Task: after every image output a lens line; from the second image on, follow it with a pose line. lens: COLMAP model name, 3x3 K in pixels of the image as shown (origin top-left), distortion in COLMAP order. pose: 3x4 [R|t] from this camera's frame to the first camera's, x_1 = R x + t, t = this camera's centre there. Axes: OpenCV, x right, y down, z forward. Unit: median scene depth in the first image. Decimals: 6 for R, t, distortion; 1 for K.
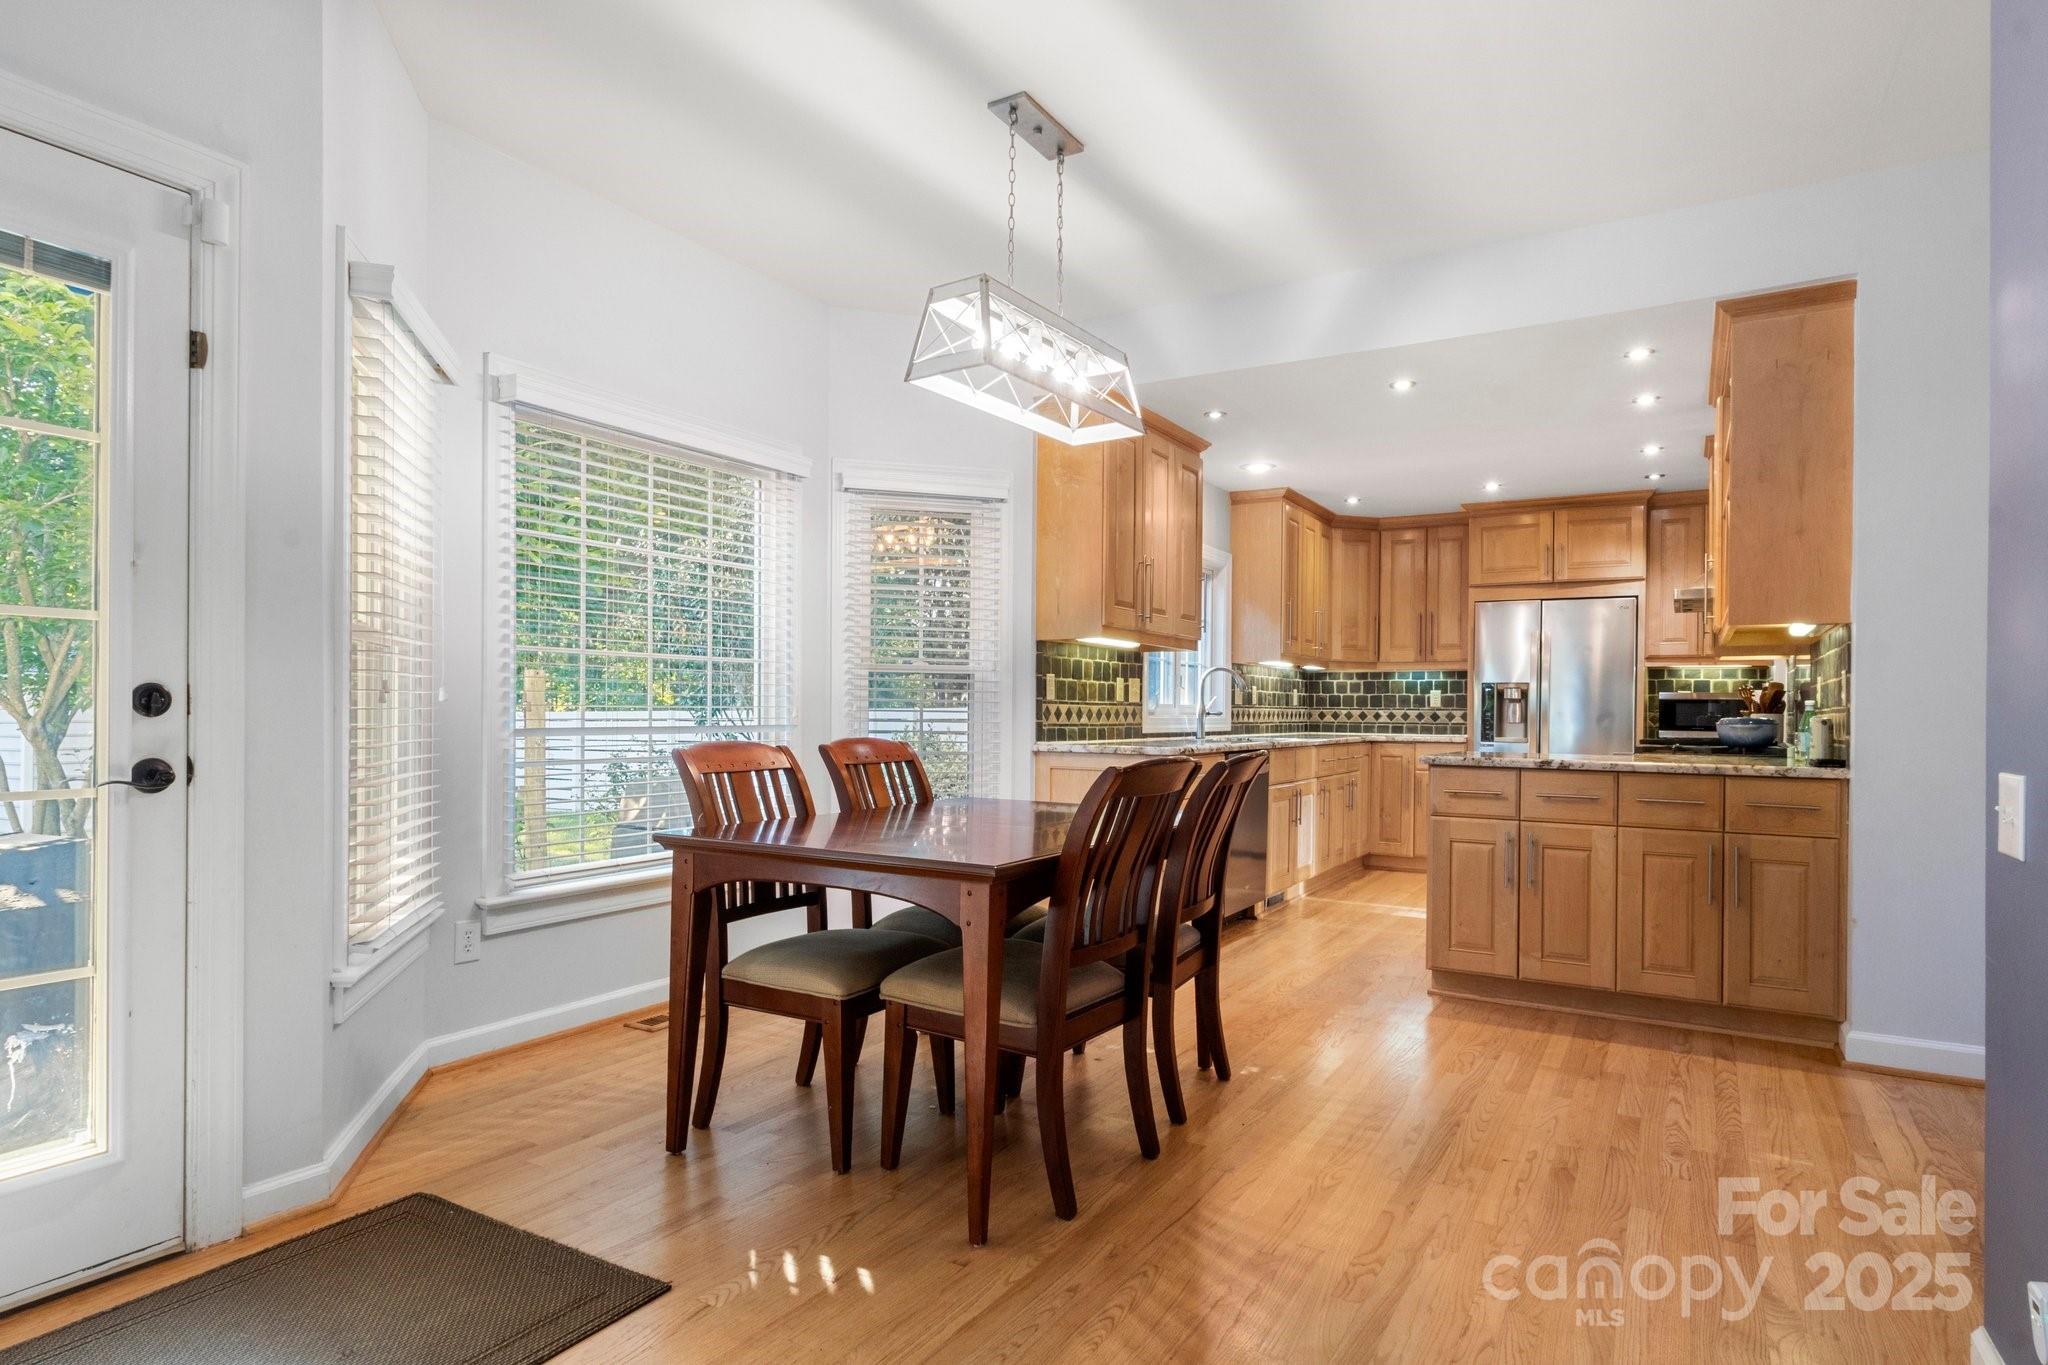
lens RADIAL K [[1108.1, 0, 1021.8], [0, 1108.1, 697.7], [0, 0, 1]] dist [0.000611, 0.000313]
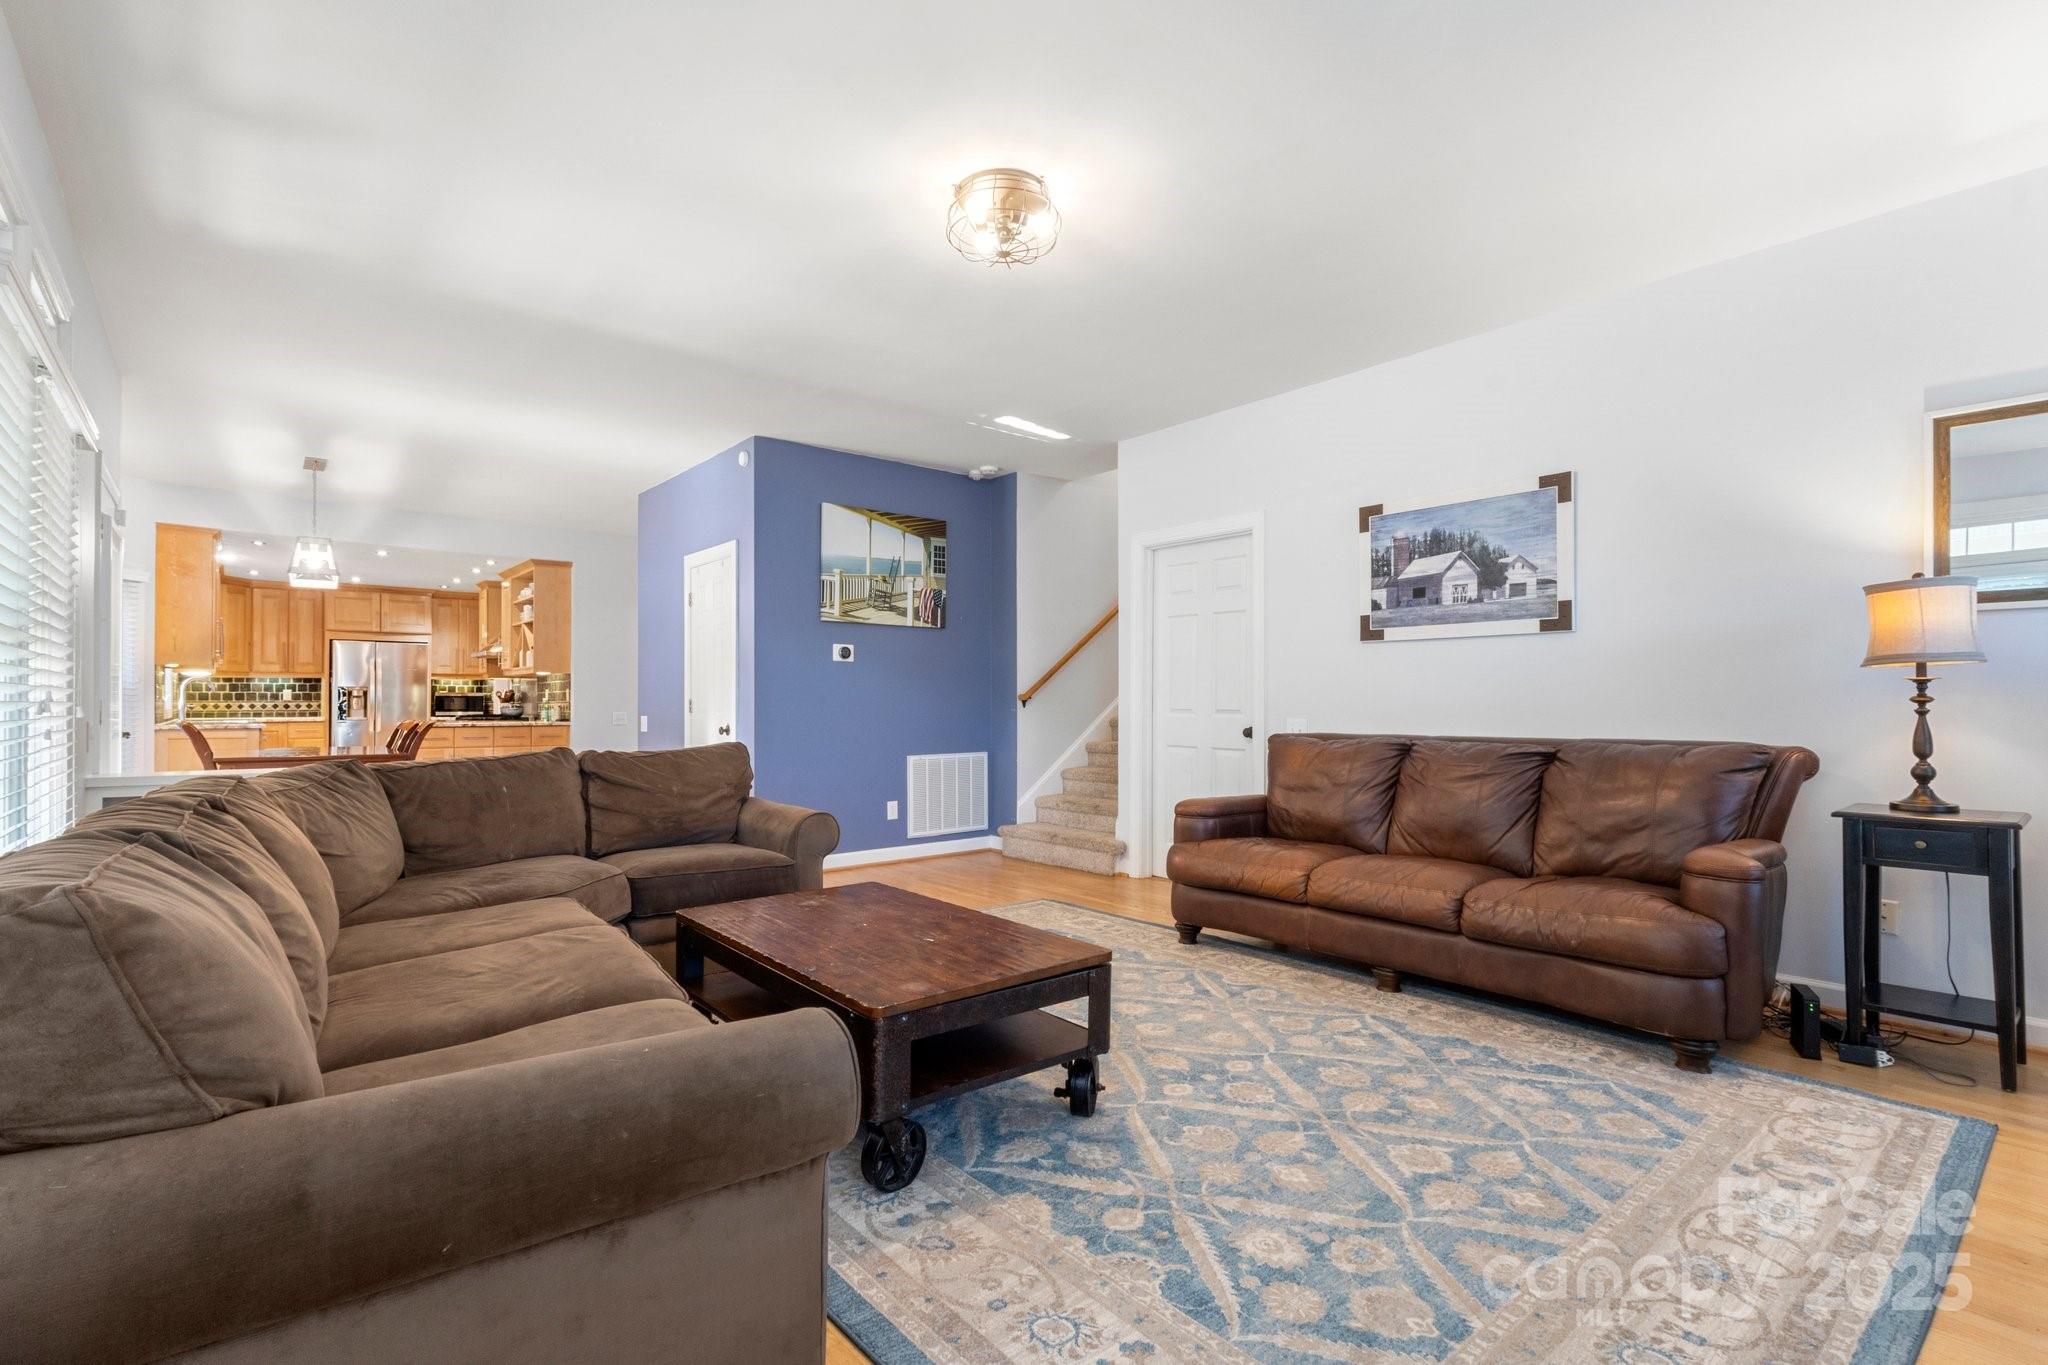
lens RADIAL K [[945.3, 0, 1024.9], [0, 945.3, 692.3], [0, 0, 1]] dist [-0.000388, -0.000001]
pose [[0.322243, 0.001822, 0.946655, -0.613534], [-0.007675, 0.999970, 0.000688, -0.013137], [-0.946626, -0.007488, 0.322248, -0.477829]]
